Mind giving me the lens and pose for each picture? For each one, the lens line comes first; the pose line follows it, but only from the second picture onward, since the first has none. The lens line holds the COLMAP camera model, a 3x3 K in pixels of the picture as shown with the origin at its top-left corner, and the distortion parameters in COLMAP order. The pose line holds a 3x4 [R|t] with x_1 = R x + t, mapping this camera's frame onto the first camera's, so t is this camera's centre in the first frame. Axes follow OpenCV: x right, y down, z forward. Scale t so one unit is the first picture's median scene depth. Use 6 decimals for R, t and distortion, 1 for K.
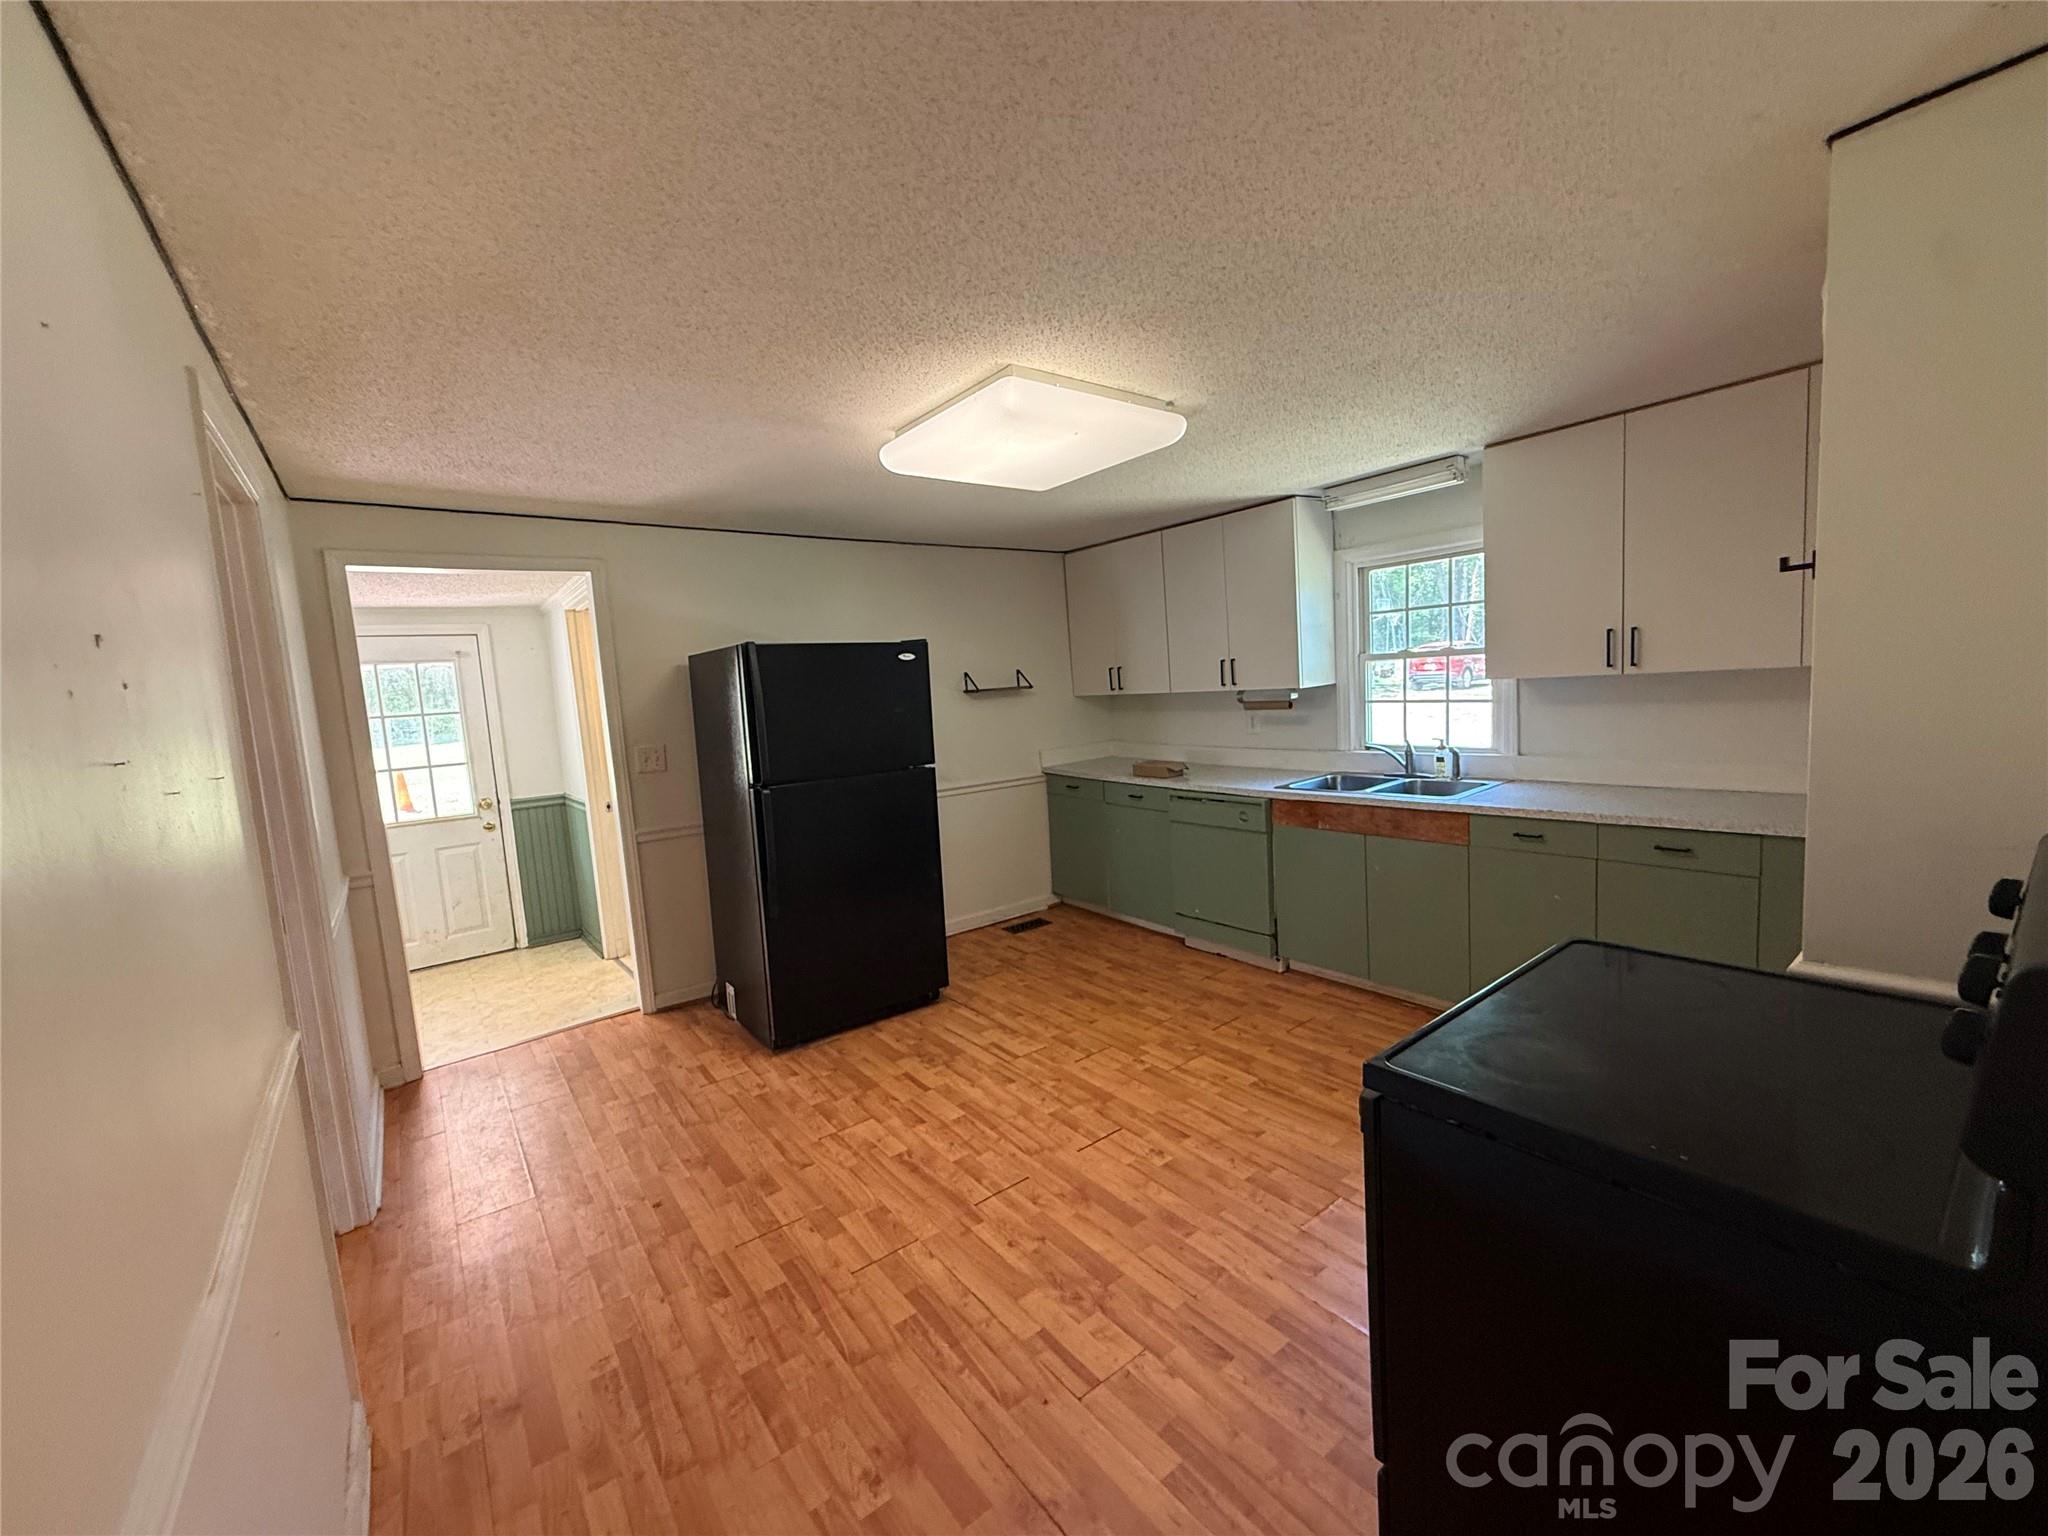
lens RADIAL K [[818.7, 0, 1021.4], [0, 818.7, 762.9], [0, 0, 1]] dist [-0.001687, 0.000842]
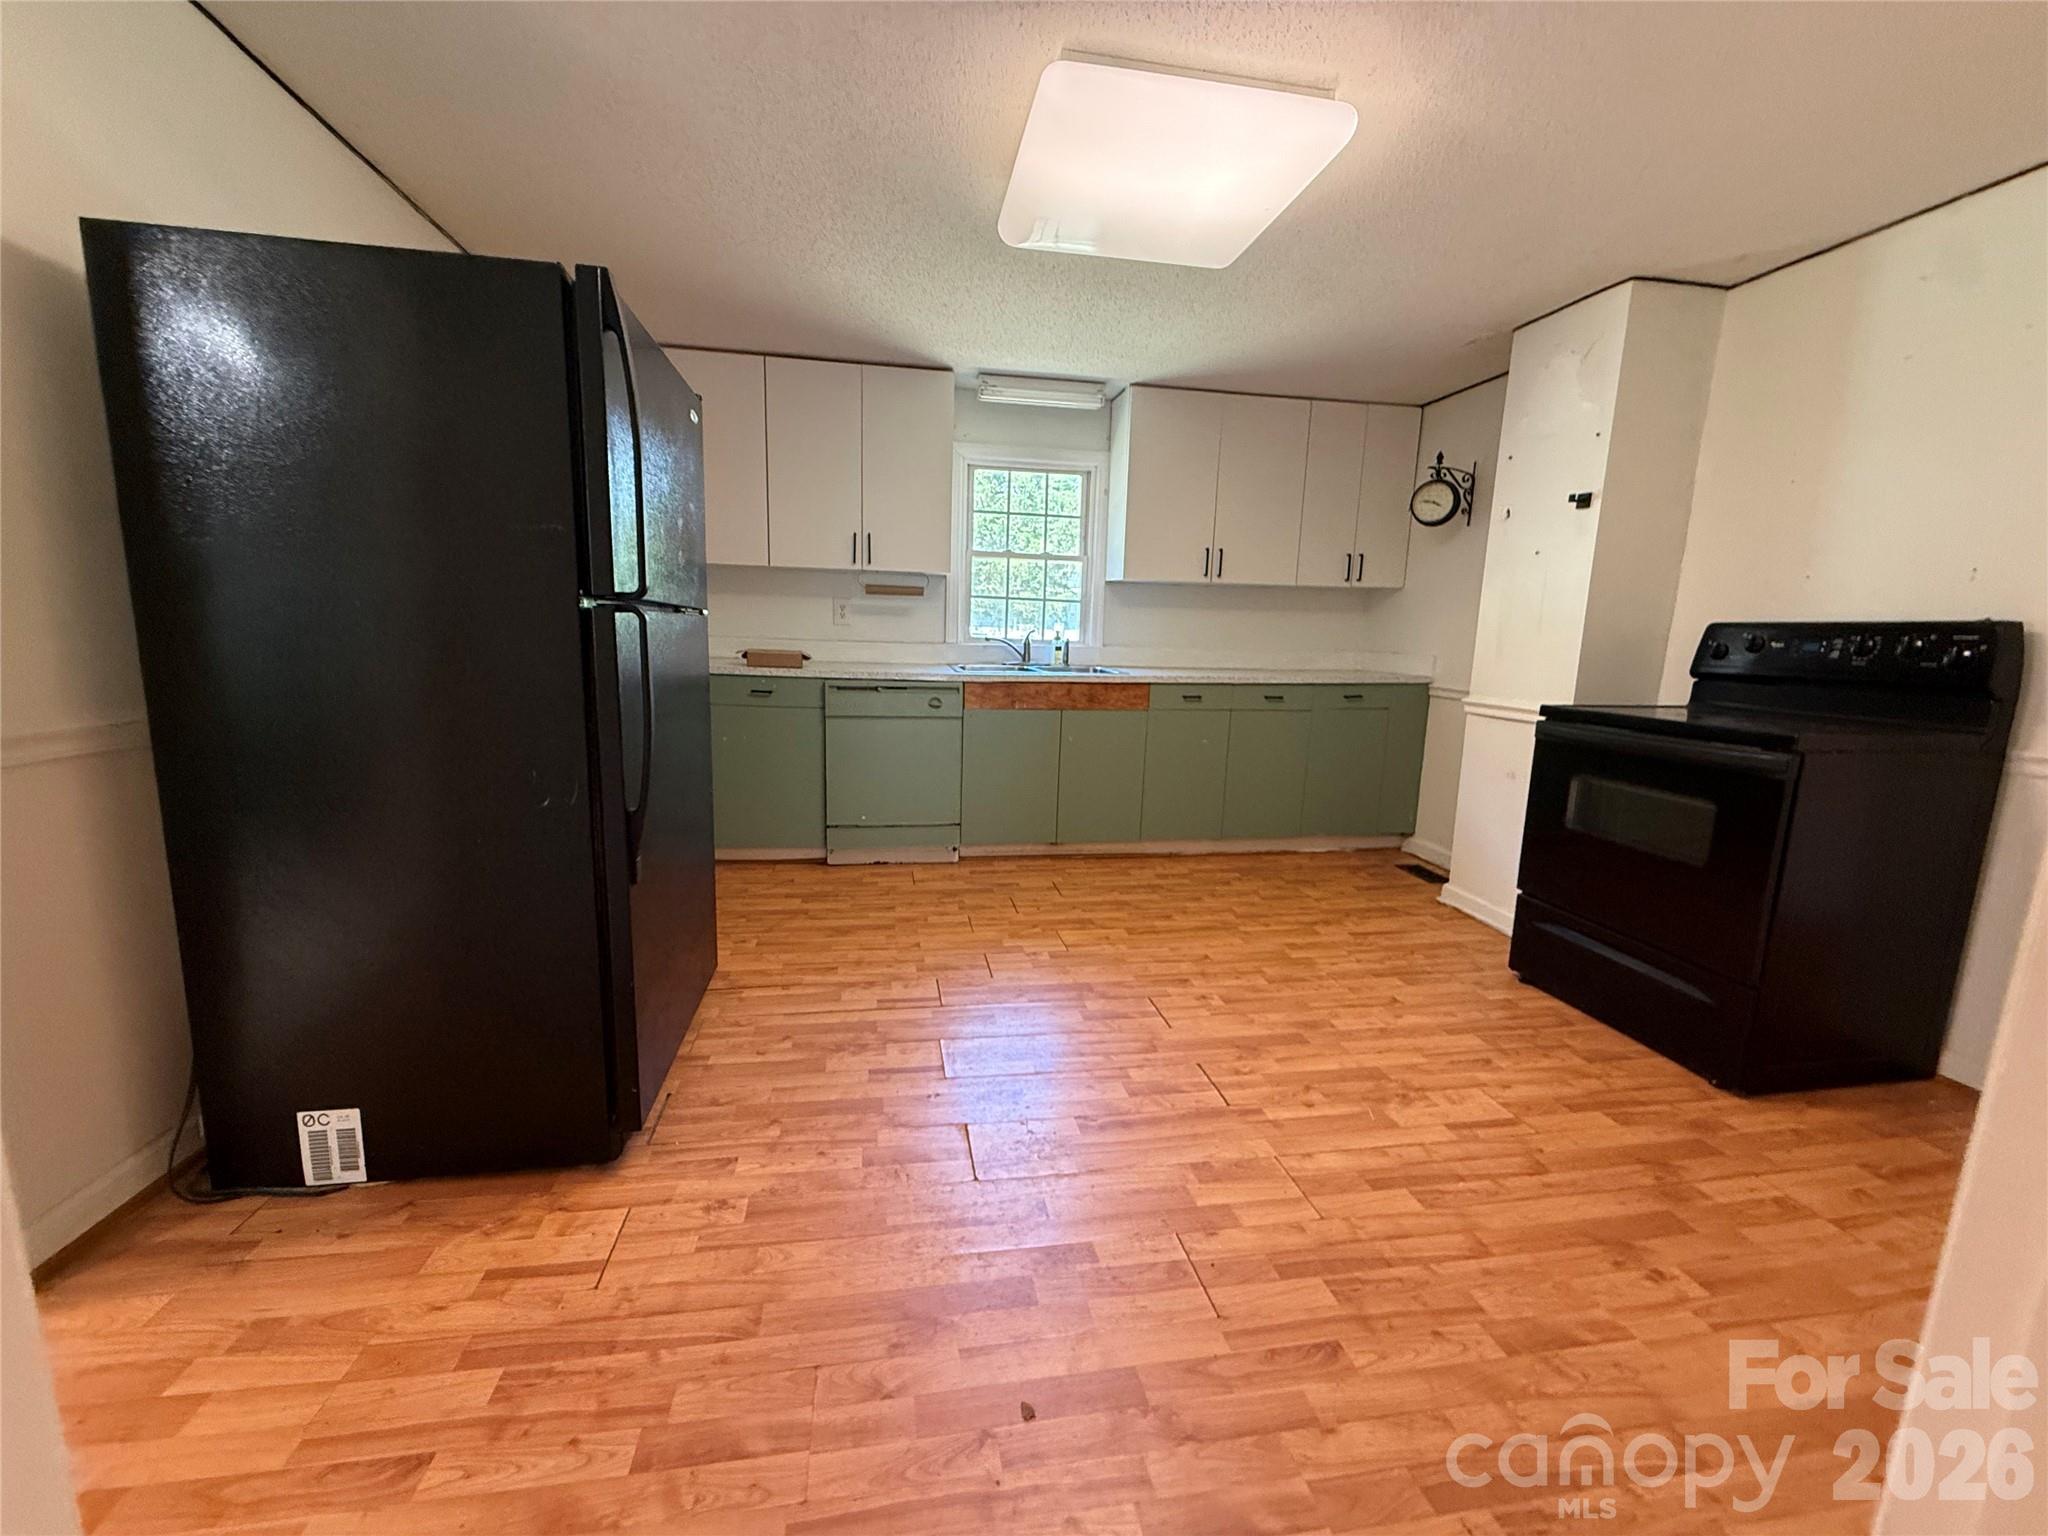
lens RADIAL K [[818.7, 0, 1019.9], [0, 818.7, 768.5], [0, 0, 1]] dist [-0.001687, 0.000842]
pose [[0.459319, -0.074736, 0.885122, -0.698899], [0.031190, 0.997197, 0.068014, 0.107358], [-0.887723, -0.003633, 0.460363, 0.648290]]
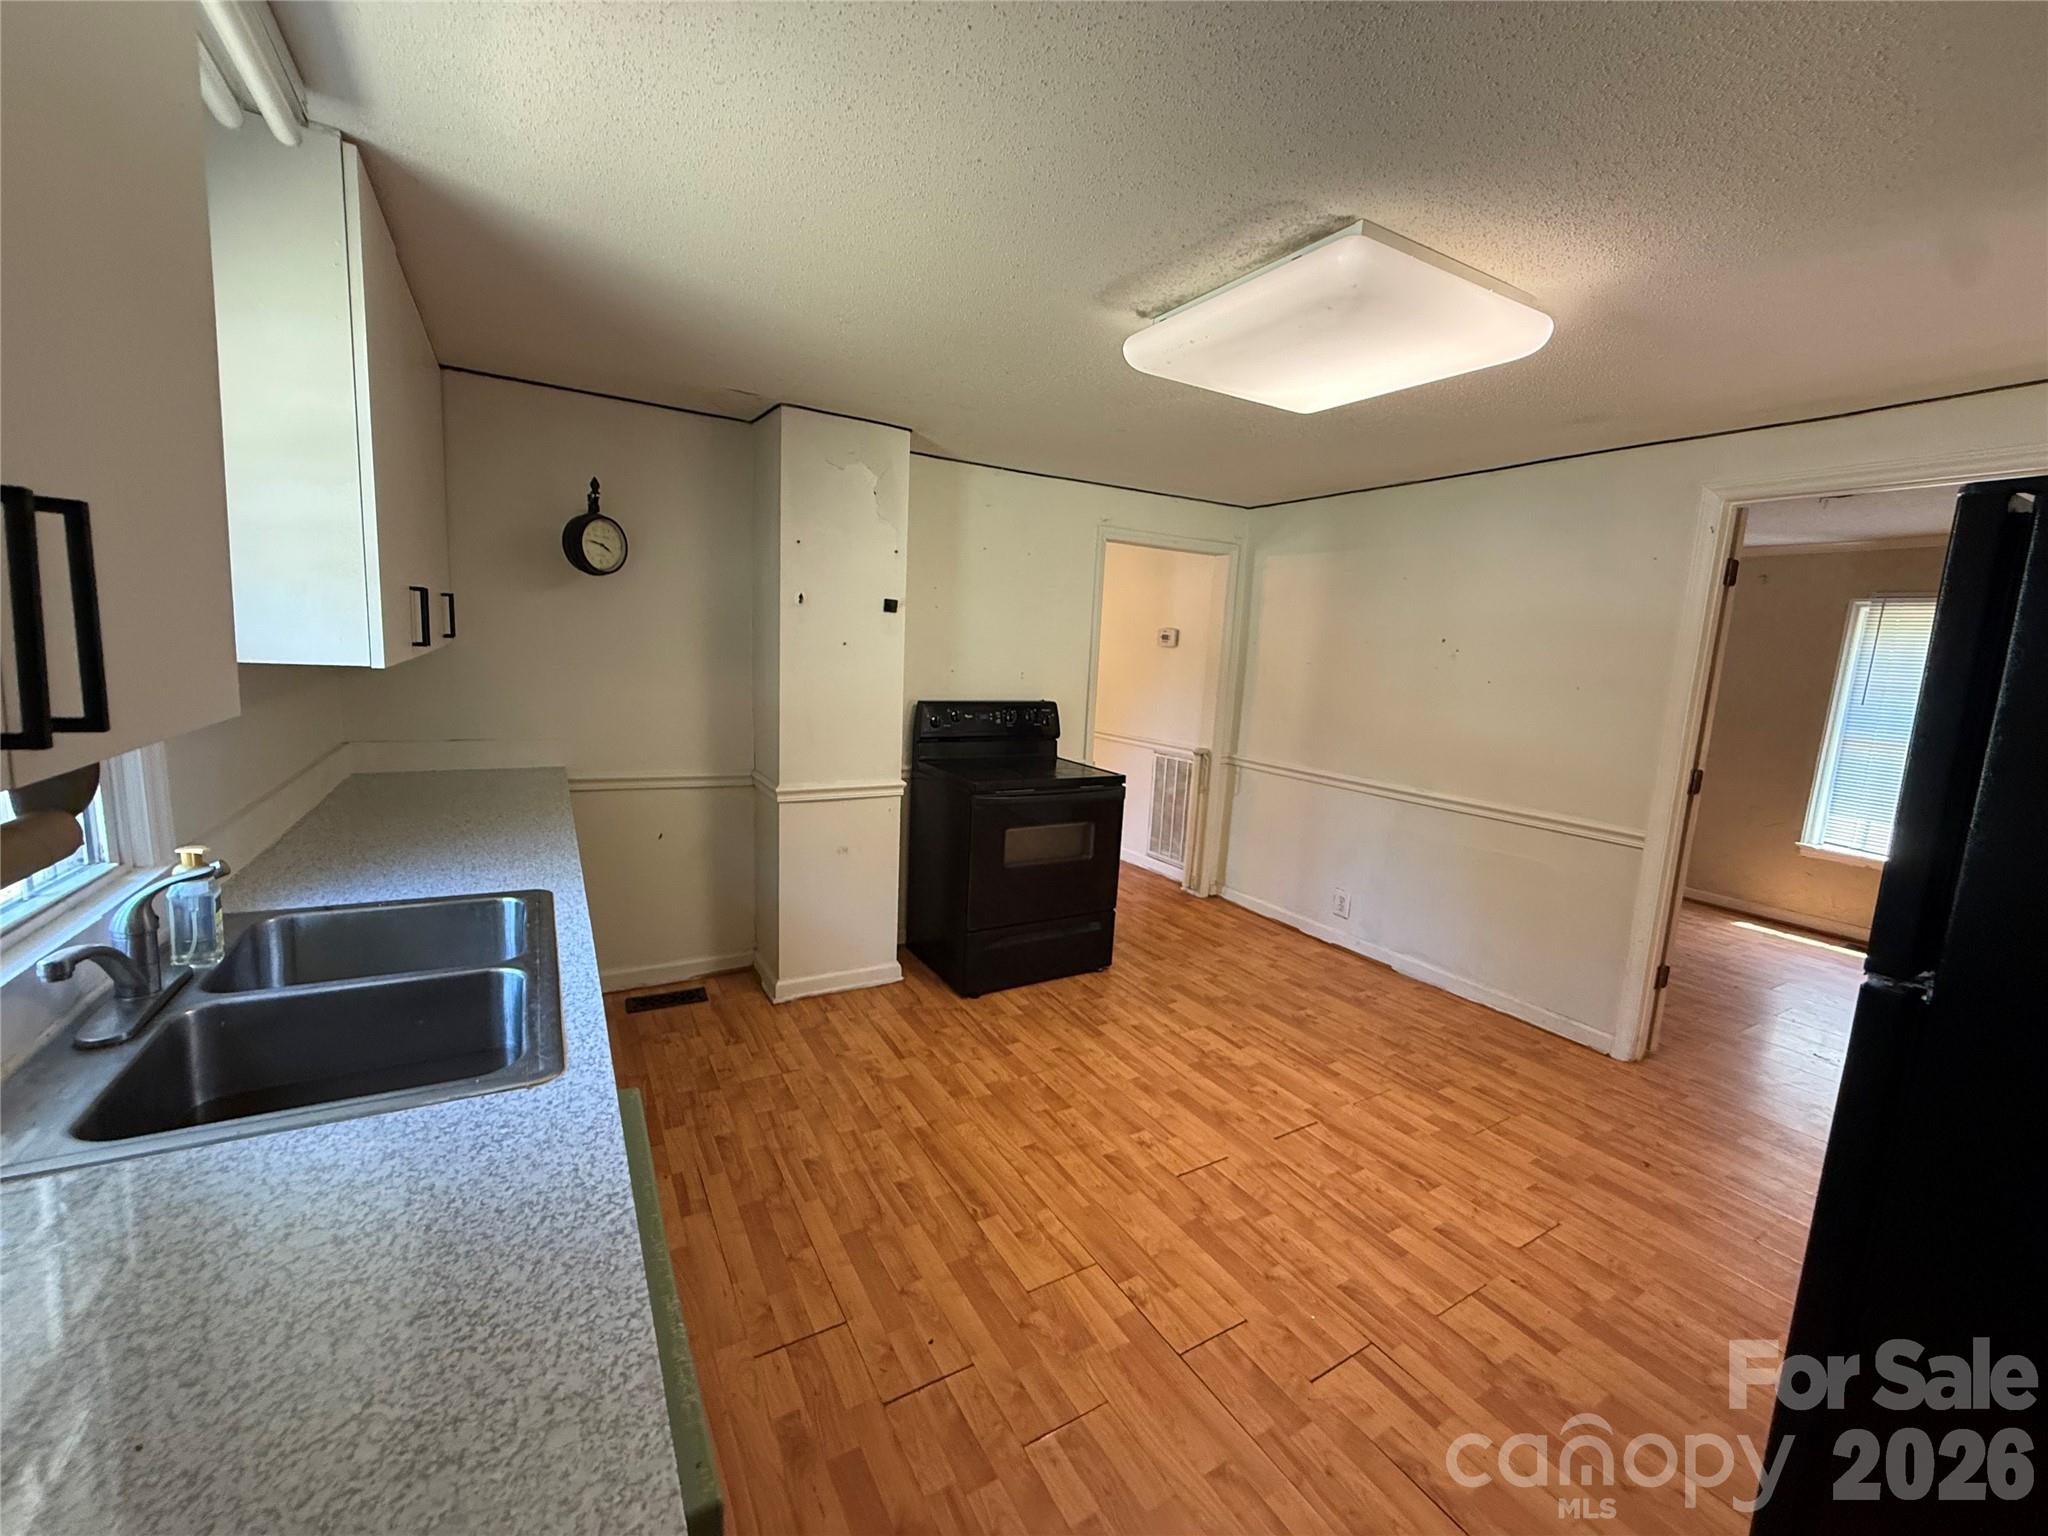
lens RADIAL K [[818.7, 0, 1027.4], [0, 818.7, 762.9], [0, 0, 1]] dist [-0.001687, 0.000842]
pose [[-0.992875, -0.001069, 0.119156, 0.165431], [0.026957, 0.972020, 0.233345, -0.168937], [-0.116072, 0.234894, -0.965066, 1.617788]]
